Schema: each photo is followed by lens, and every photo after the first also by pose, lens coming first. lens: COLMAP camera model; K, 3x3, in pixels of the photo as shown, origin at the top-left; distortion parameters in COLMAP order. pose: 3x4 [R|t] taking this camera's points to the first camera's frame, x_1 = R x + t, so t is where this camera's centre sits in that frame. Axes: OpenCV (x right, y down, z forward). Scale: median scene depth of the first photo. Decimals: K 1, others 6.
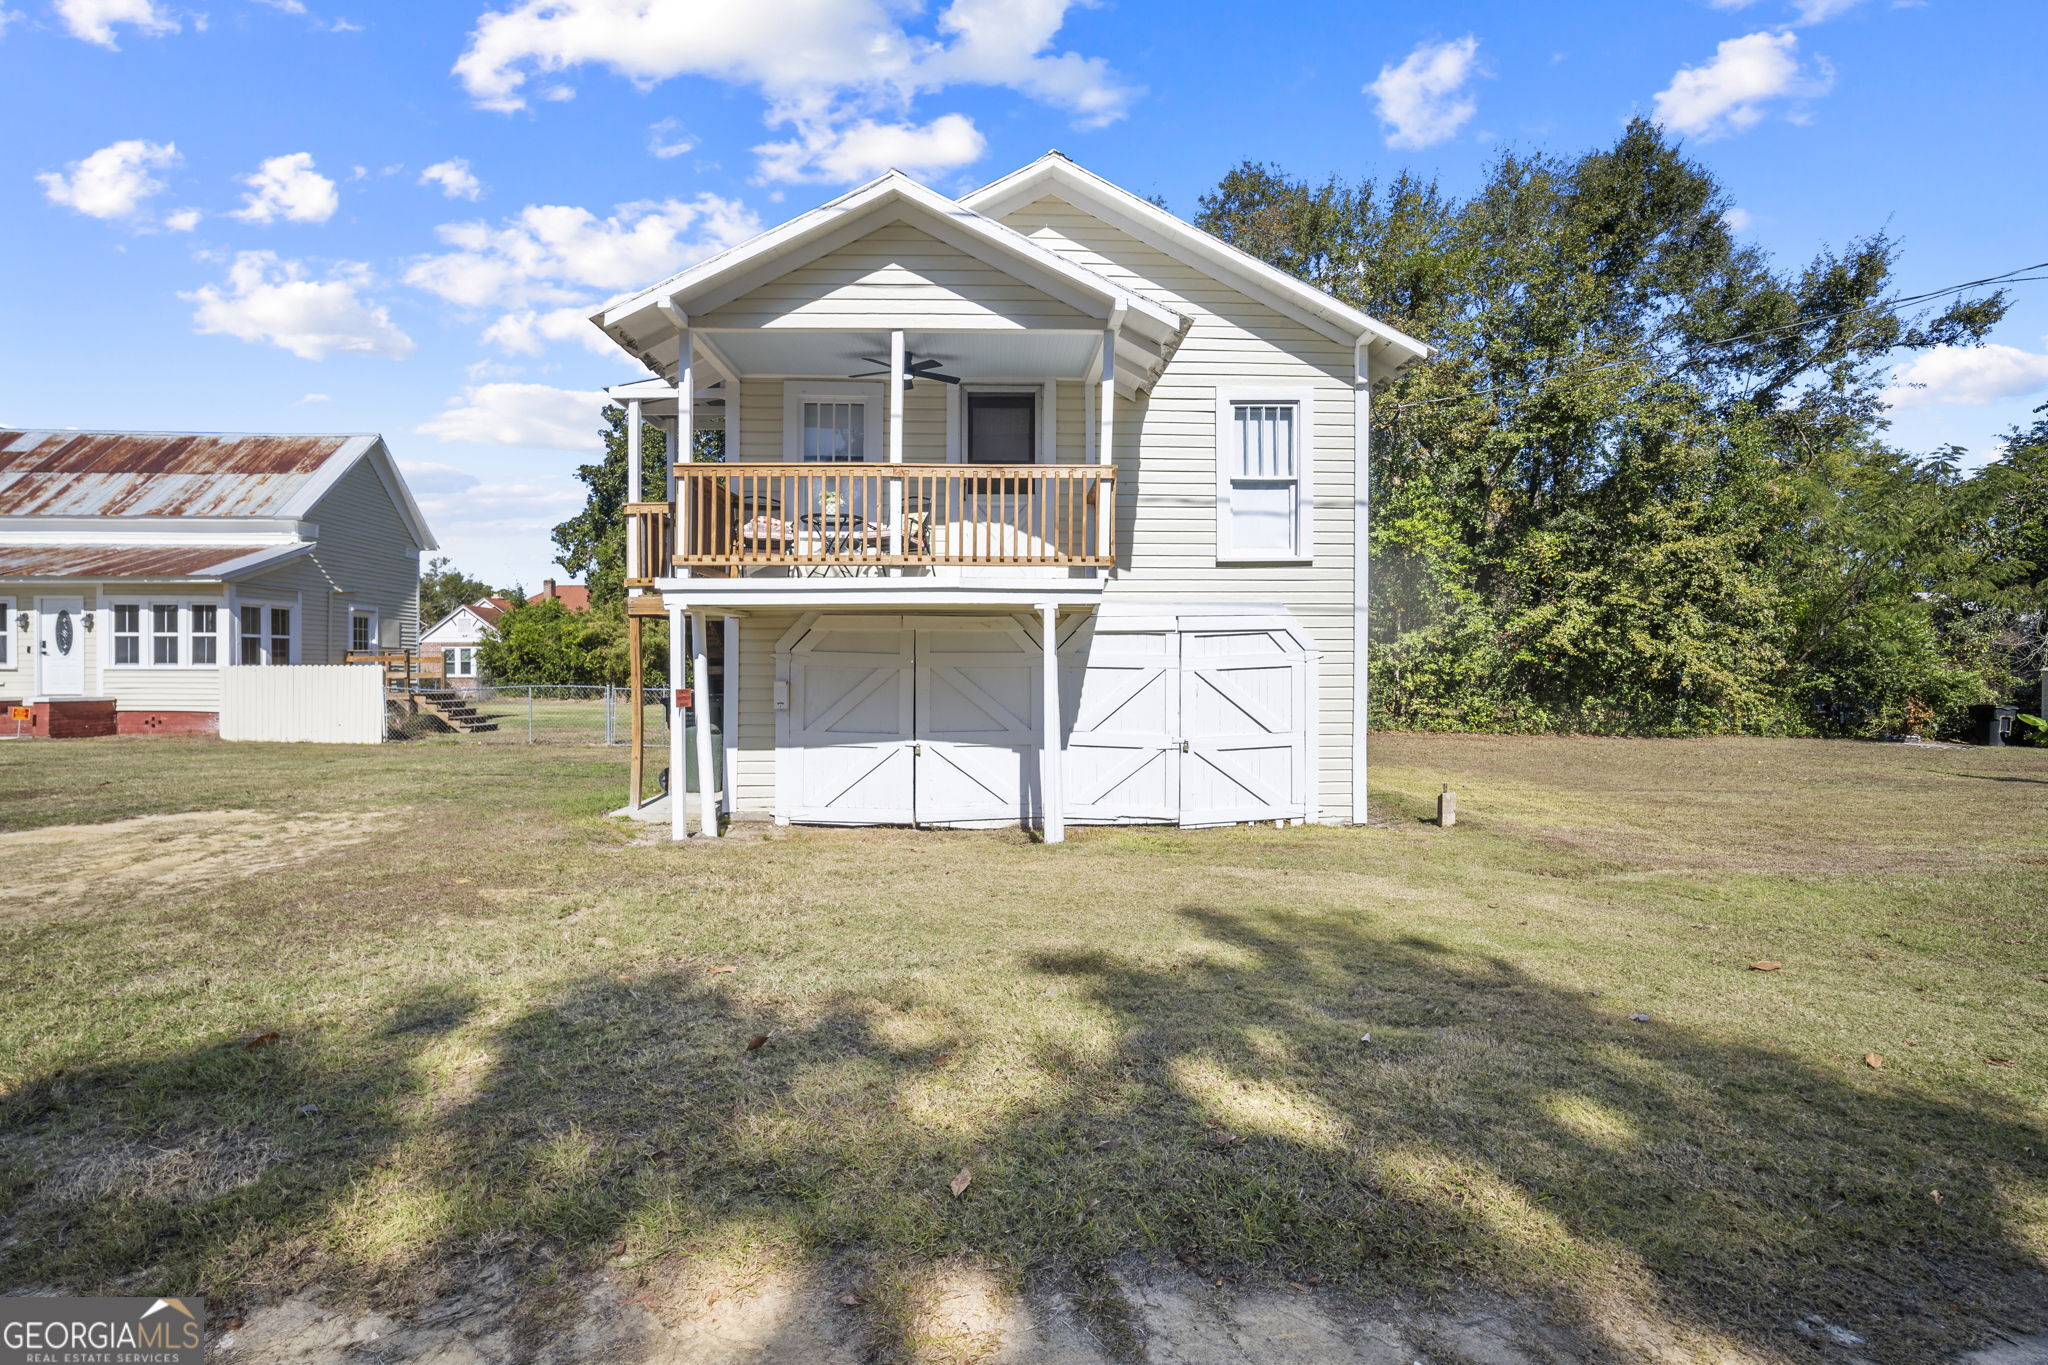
lens RADIAL K [[921.6, 0, 1024.0], [0, 921.6, 682.5], [0, 0, 1]] dist [-0.005215, 0.000532]
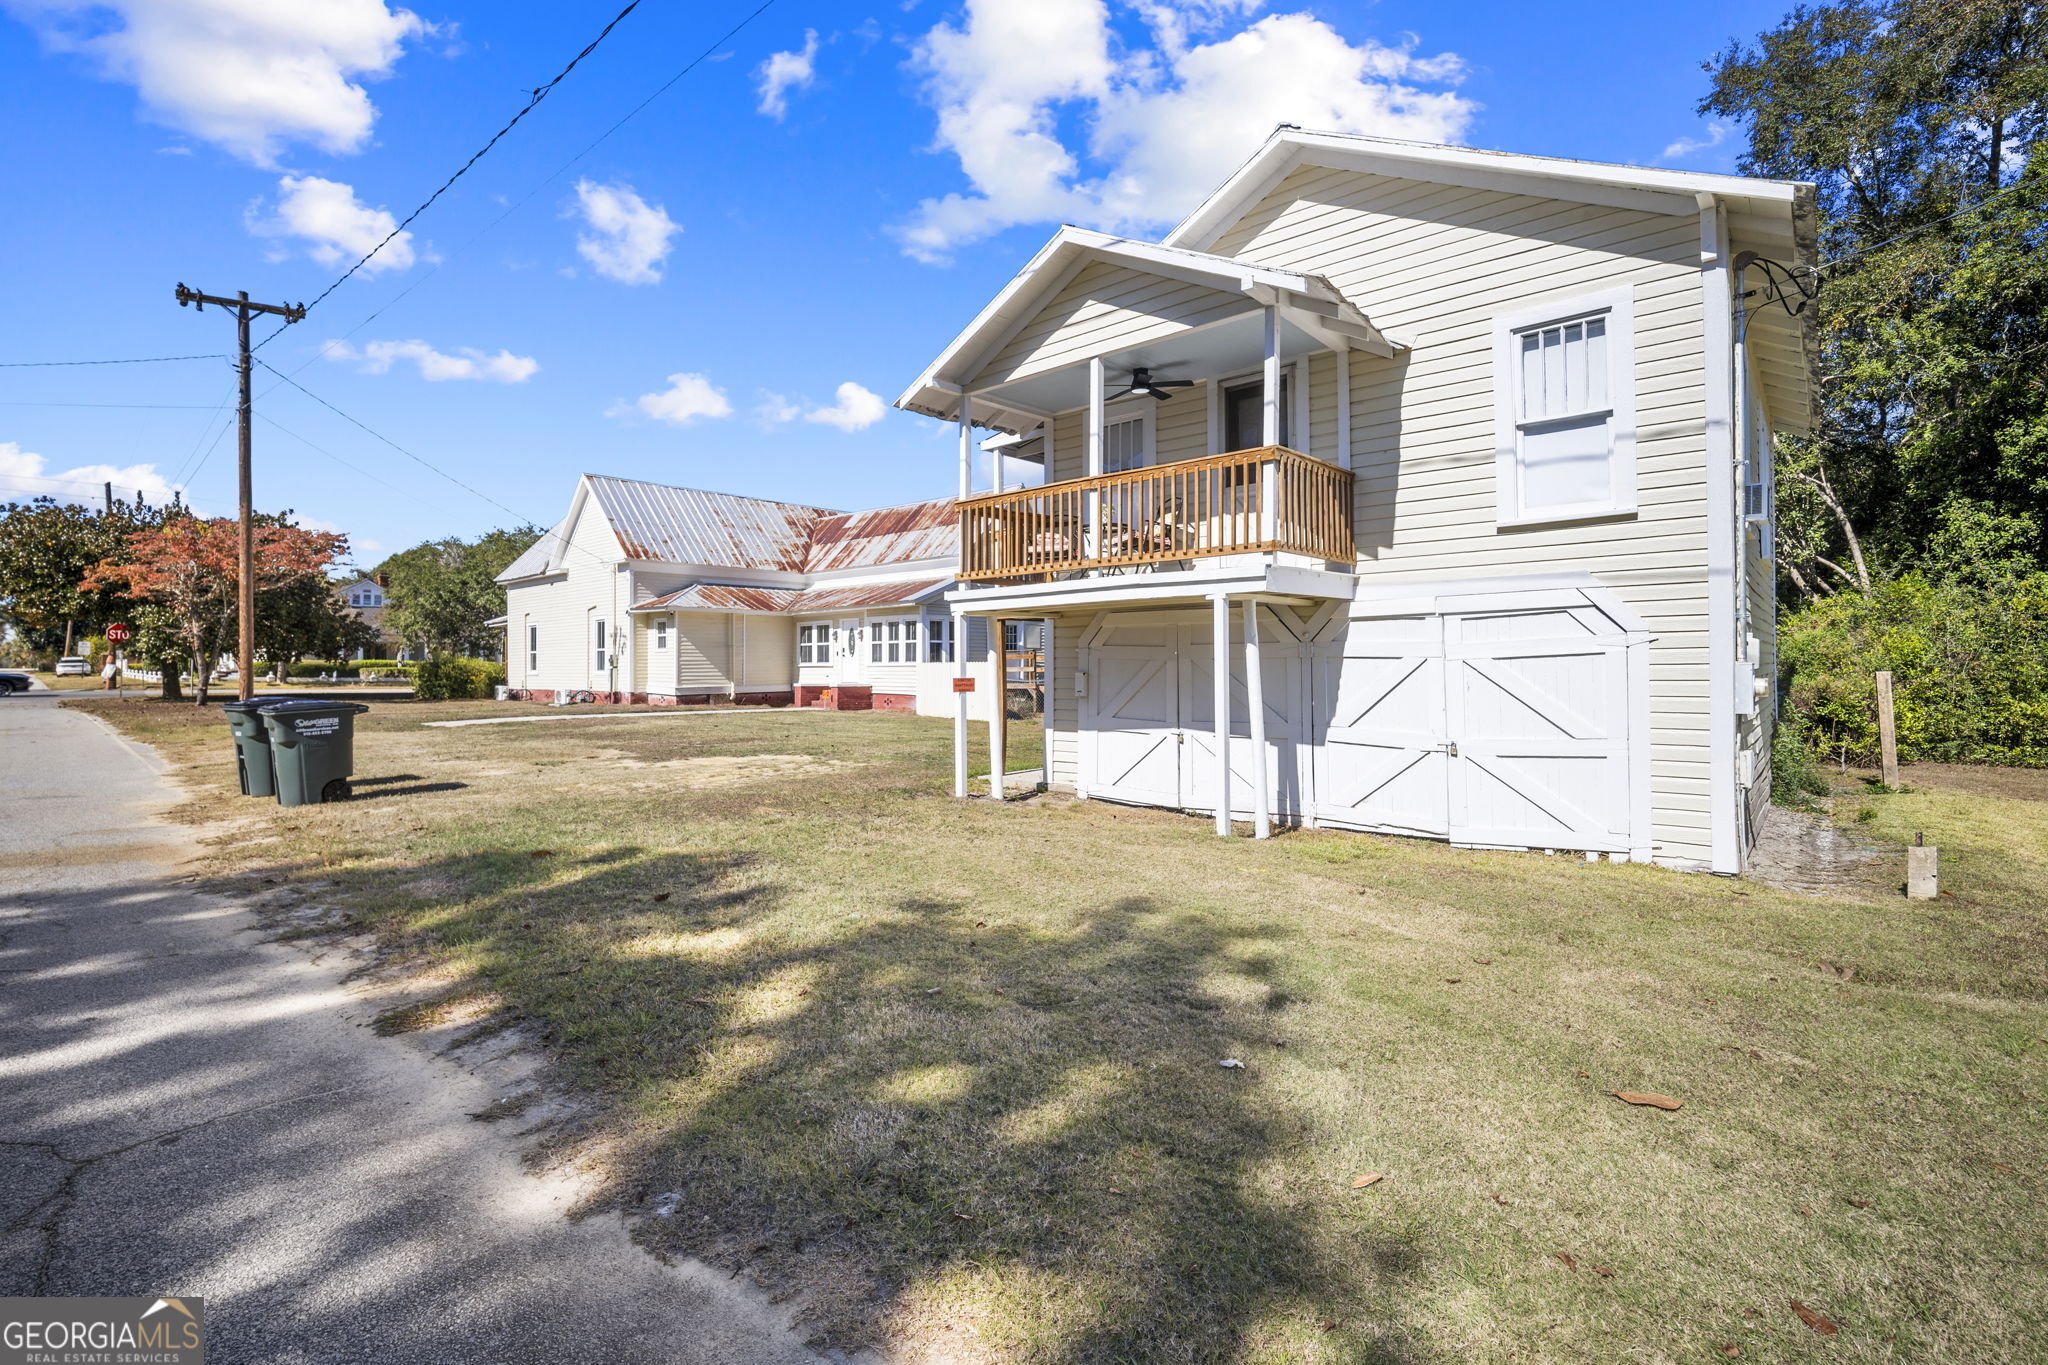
lens RADIAL K [[946.3, 0, 1026.9], [0, 946.3, 657.6], [0, 0, 1]] dist [-0.008469, -0.000002]
pose [[0.720079, -0.010888, -0.693807, 0.493455], [-0.003951, 0.999796, -0.019790, 0.003873], [0.693881, 0.016991, 0.719889, 0.101283]]
